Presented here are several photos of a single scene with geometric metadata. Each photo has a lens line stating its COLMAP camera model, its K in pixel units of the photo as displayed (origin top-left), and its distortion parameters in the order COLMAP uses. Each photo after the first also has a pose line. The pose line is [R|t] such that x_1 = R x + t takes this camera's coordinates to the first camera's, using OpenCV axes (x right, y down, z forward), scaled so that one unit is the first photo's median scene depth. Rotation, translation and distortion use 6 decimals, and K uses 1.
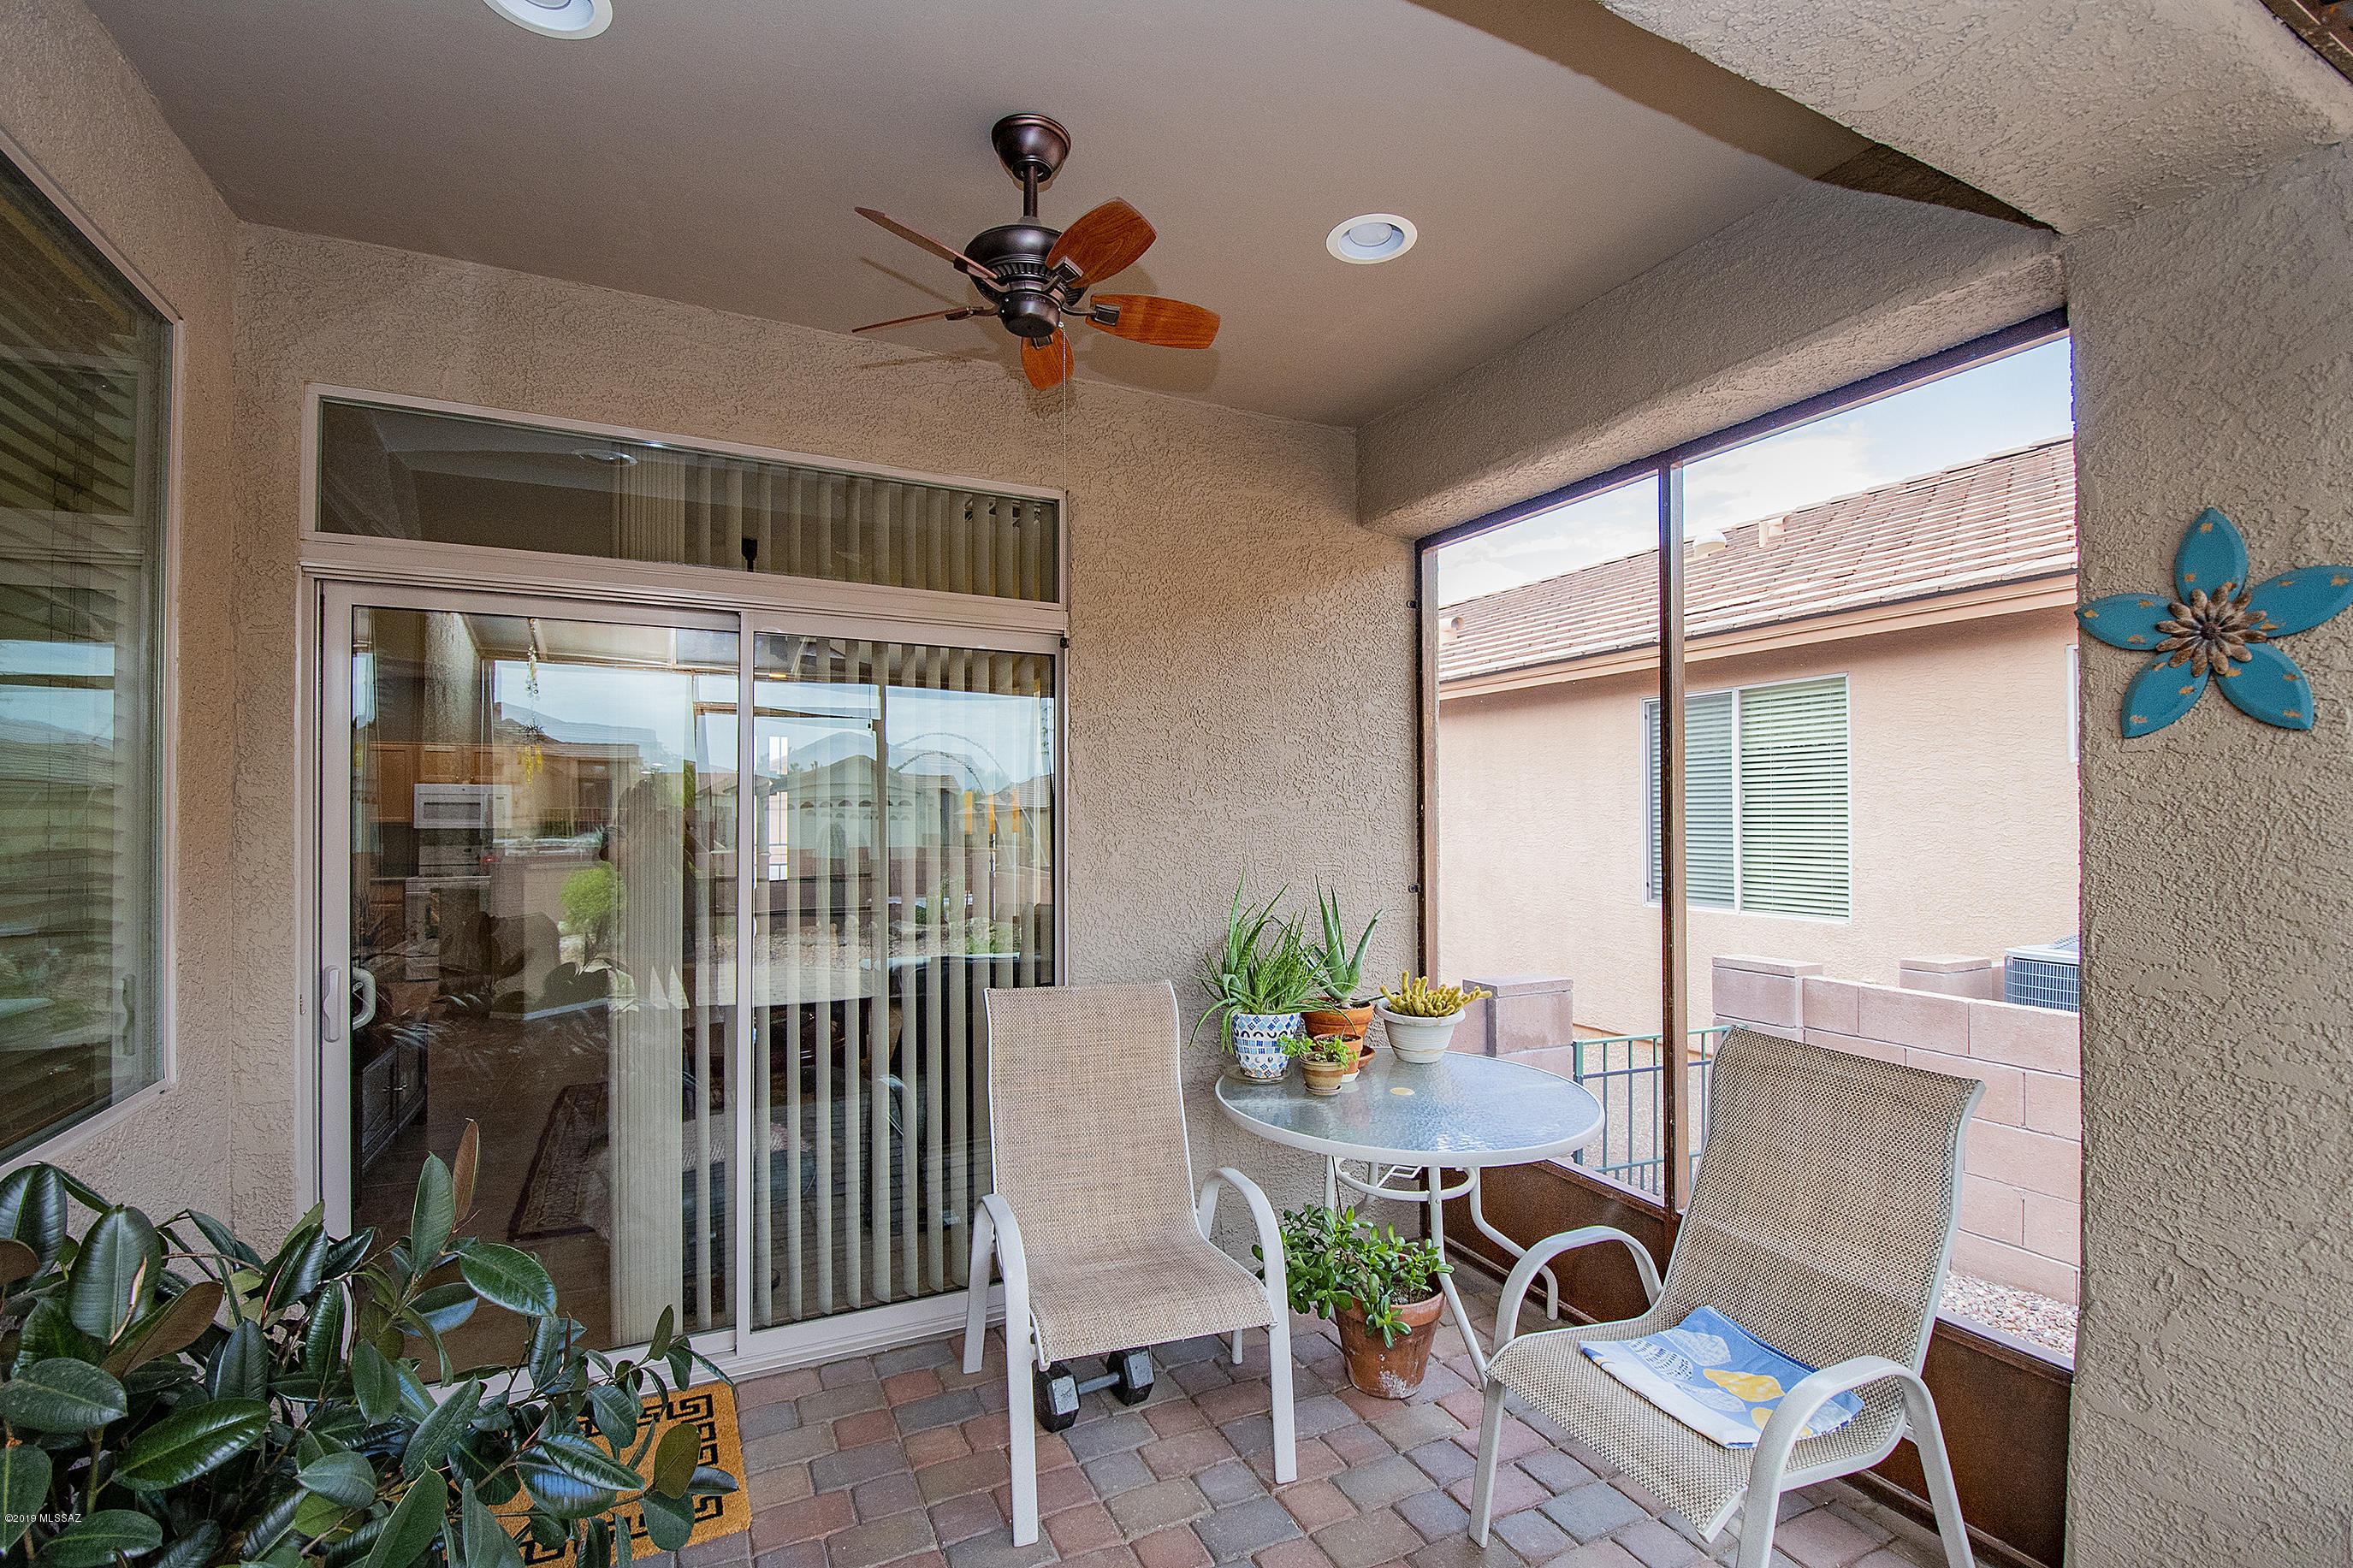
lens RADIAL K [[1046.5, 0, 1183.9], [0, 1046.5, 811.3], [0, 0, 1]] dist [0.020187, -0.021417]
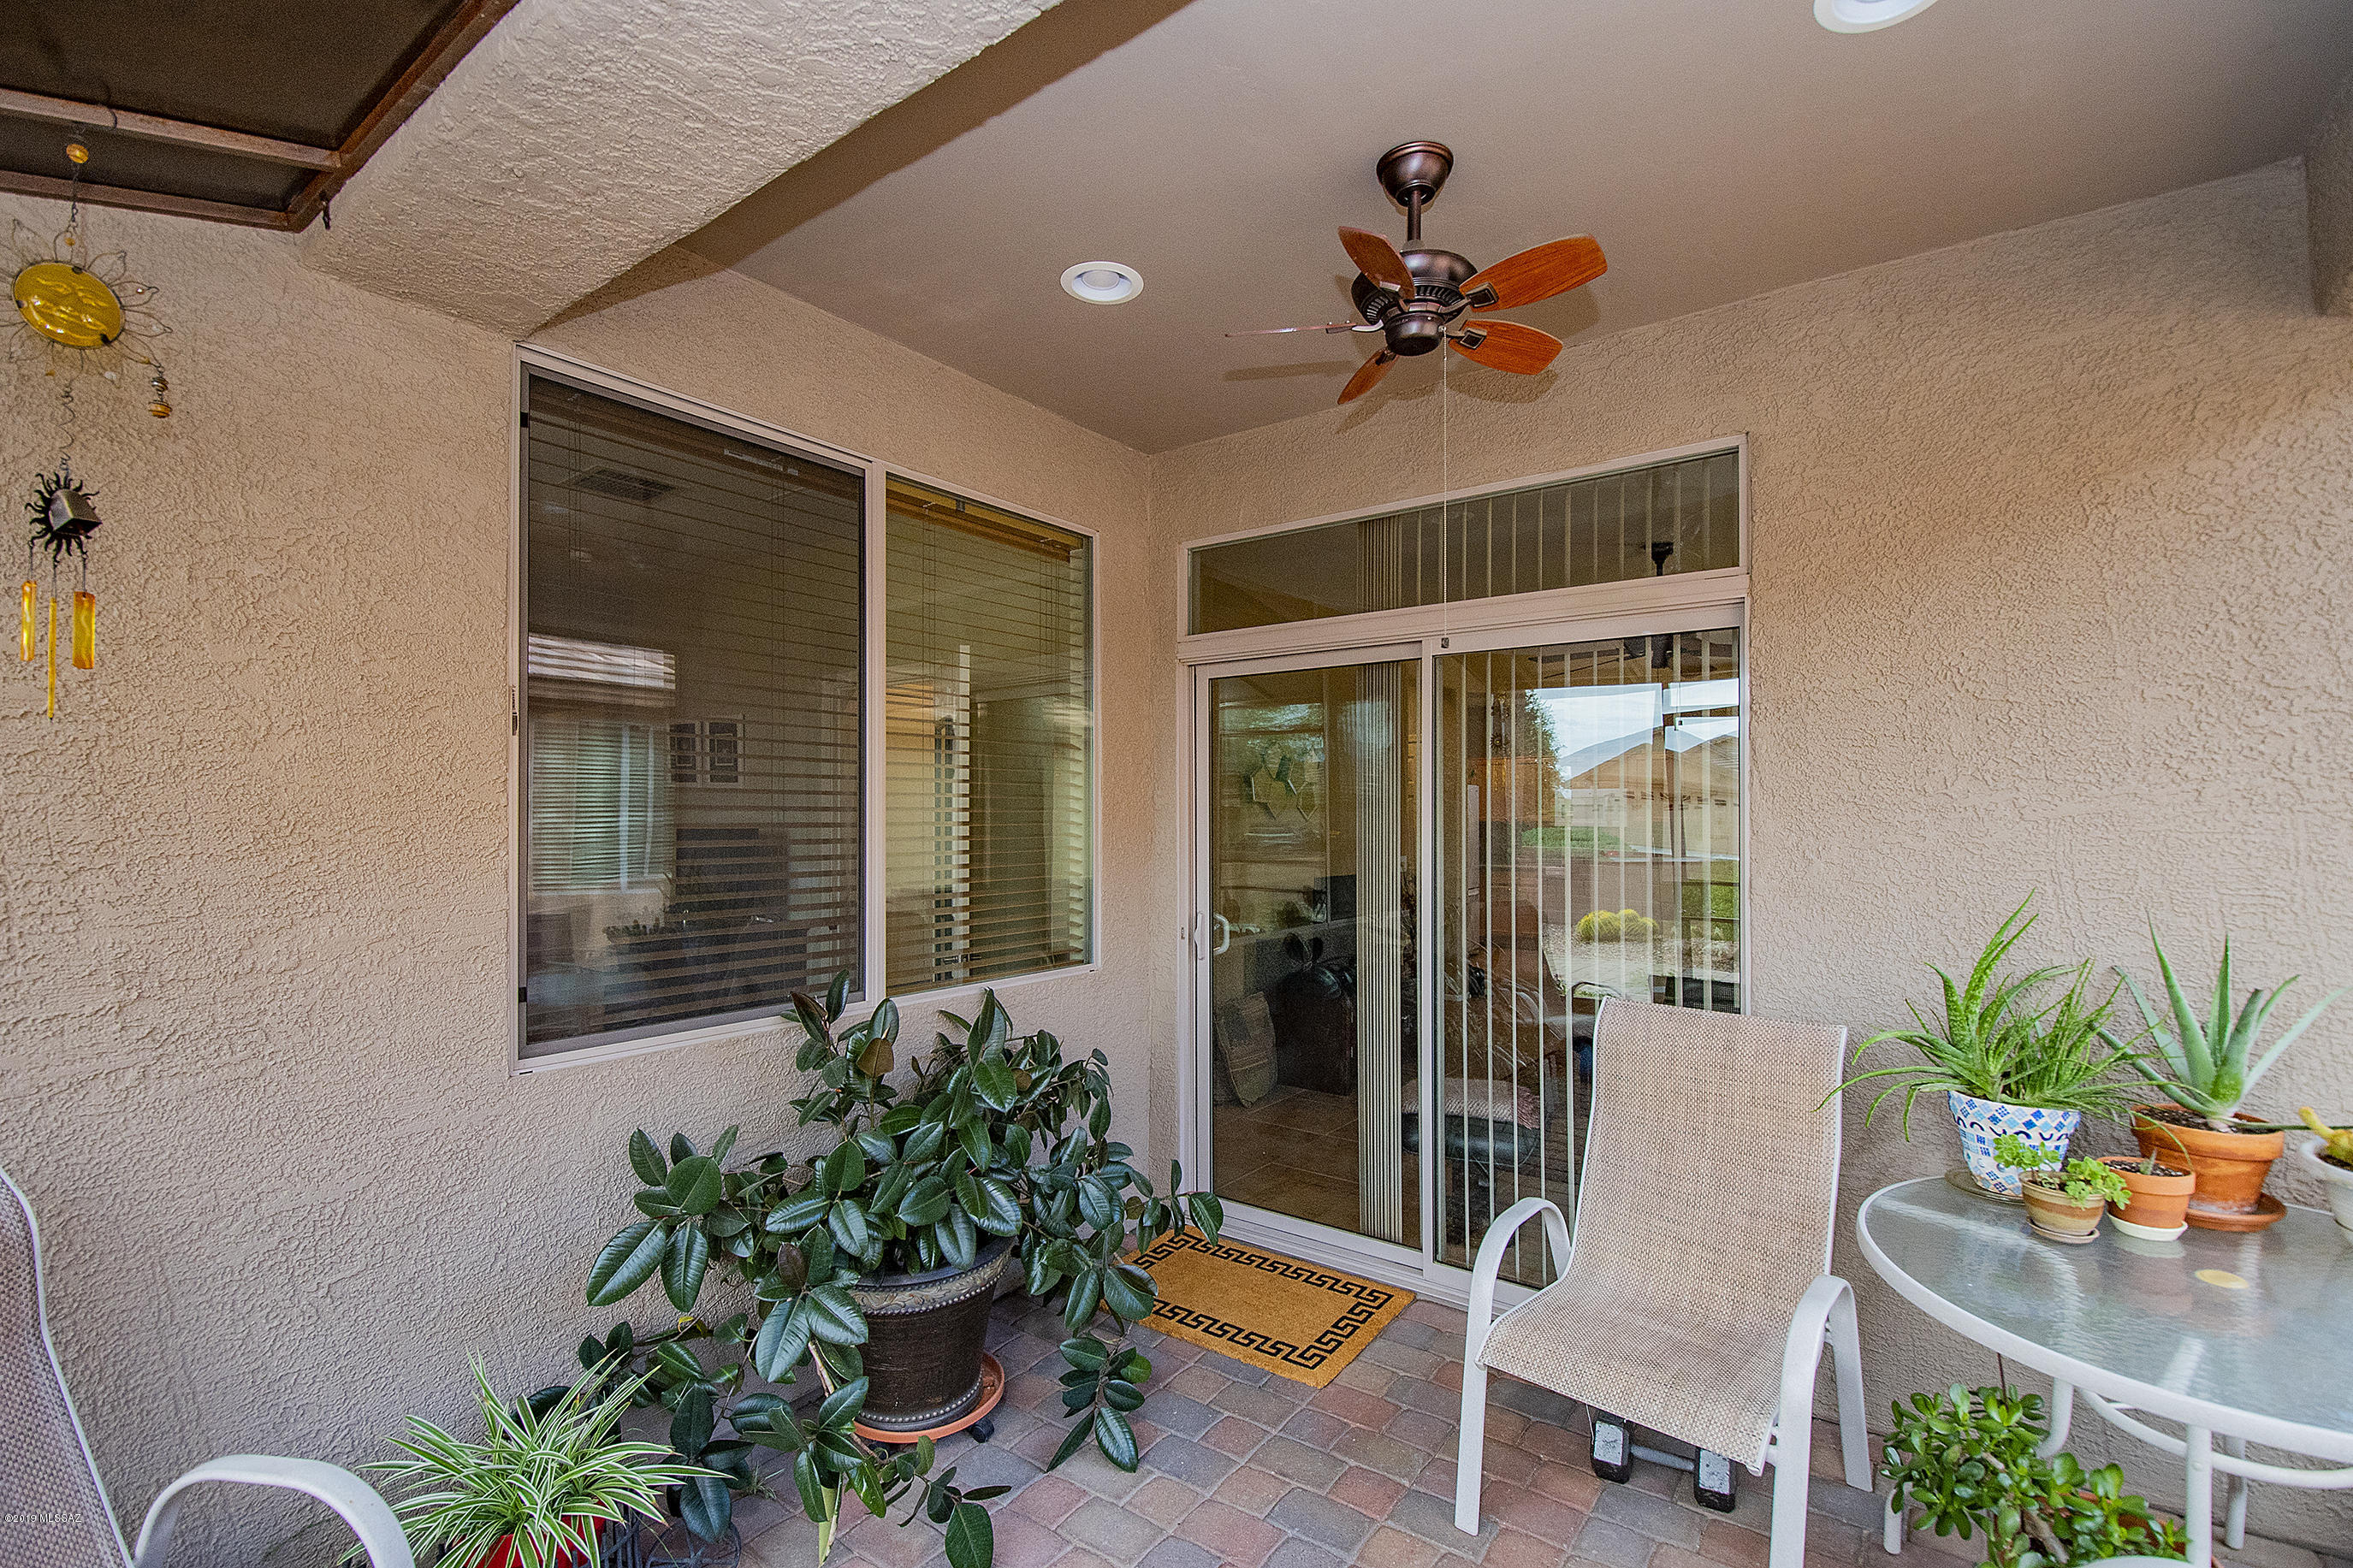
lens RADIAL K [[1046.5, 0, 1183.9], [0, 1046.5, 811.3], [0, 0, 1]] dist [0.020187, -0.021417]
pose [[0.469240, -0.006096, -0.883050, 0.418423], [0.003344, 0.999981, -0.005126, 0.004503], [0.883065, -0.000548, 0.469251, 0.192703]]
